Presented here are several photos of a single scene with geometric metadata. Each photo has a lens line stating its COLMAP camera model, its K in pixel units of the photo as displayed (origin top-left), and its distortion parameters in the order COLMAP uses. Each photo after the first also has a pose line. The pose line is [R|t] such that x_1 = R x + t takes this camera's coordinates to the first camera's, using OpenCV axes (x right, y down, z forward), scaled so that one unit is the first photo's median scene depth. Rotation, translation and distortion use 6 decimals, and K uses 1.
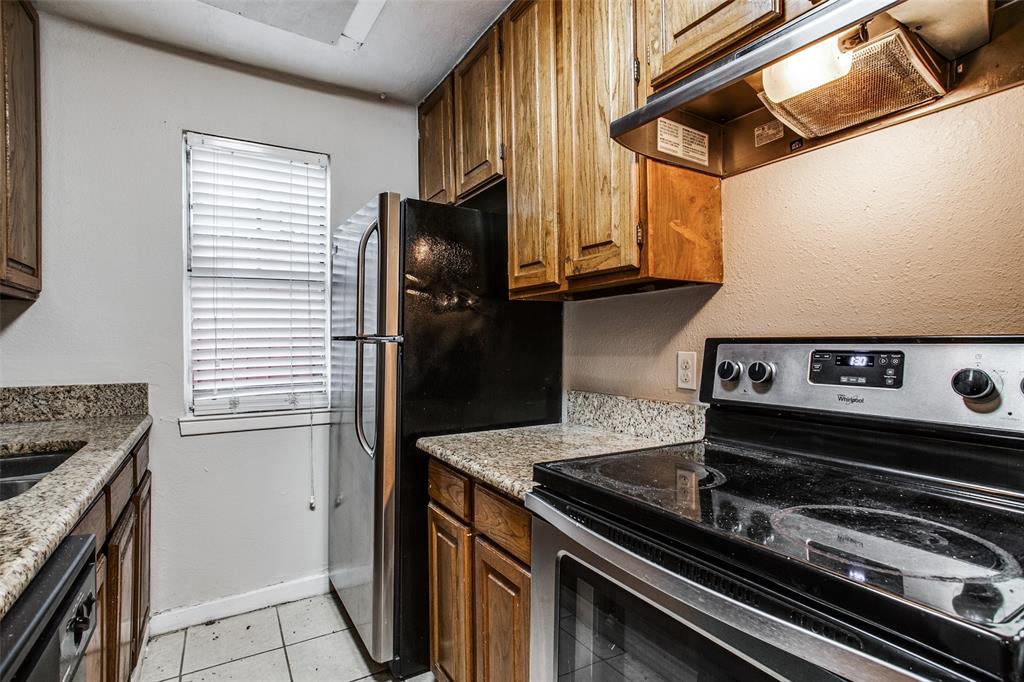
lens RADIAL K [[497.0, 0, 504.5], [0, 497.0, 342.3], [0, 0, 1]] dist [-0.050366, 0.030800]
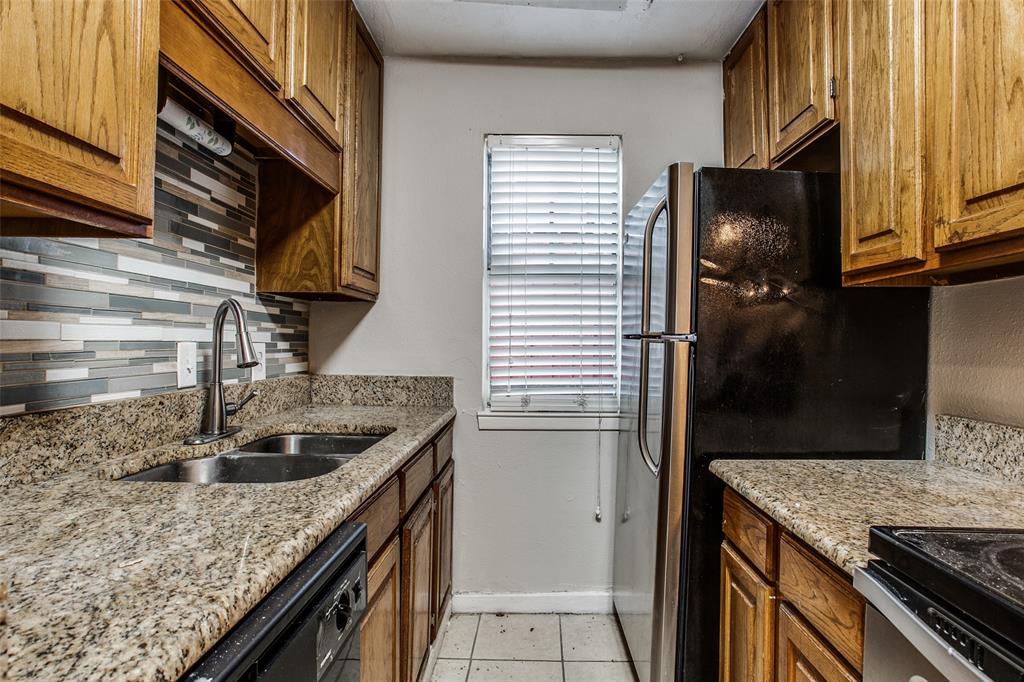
lens RADIAL K [[534.0, 0, 539.1], [0, 534.0, 342.6], [0, 0, 1]] dist [-0.057300, 0.036851]
pose [[0.864224, 0.014538, -0.502897, 0.015181], [-0.013687, 0.999892, 0.005384, -0.000220], [0.502921, 0.002231, 0.864329, 0.101959]]
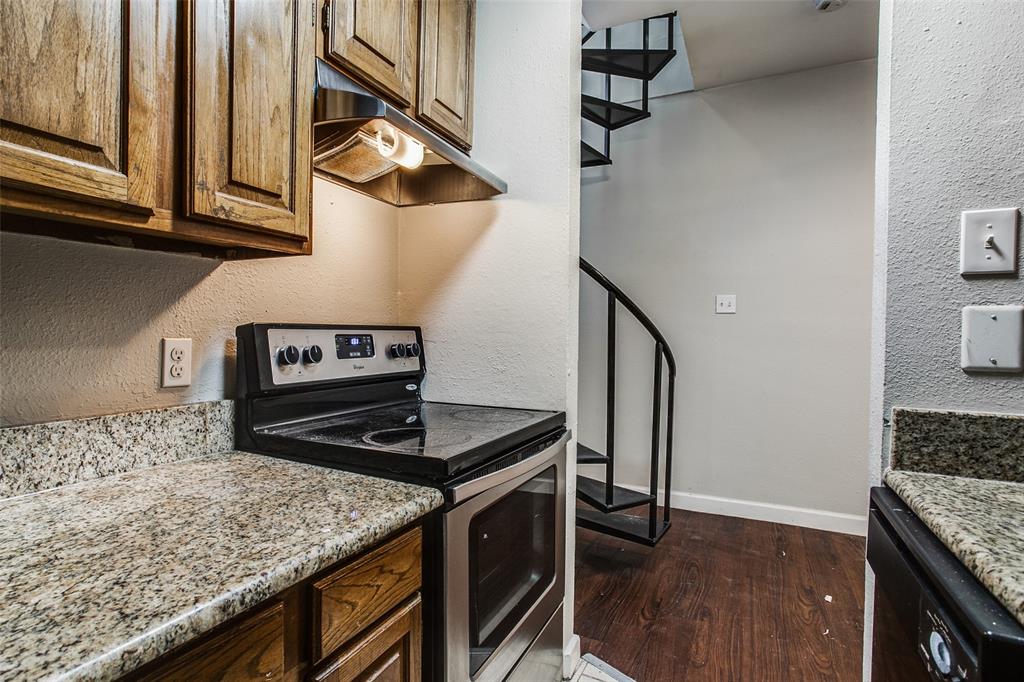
lens RADIAL K [[497.0, 0, 504.5], [0, 497.0, 342.3], [0, 0, 1]] dist [-0.050366, 0.030800]
pose [[-0.540237, -0.021828, 0.841230, -0.483039], [-0.012867, 0.999761, 0.017678, 0.005163], [-0.841414, -0.001274, -0.540389, 0.868429]]
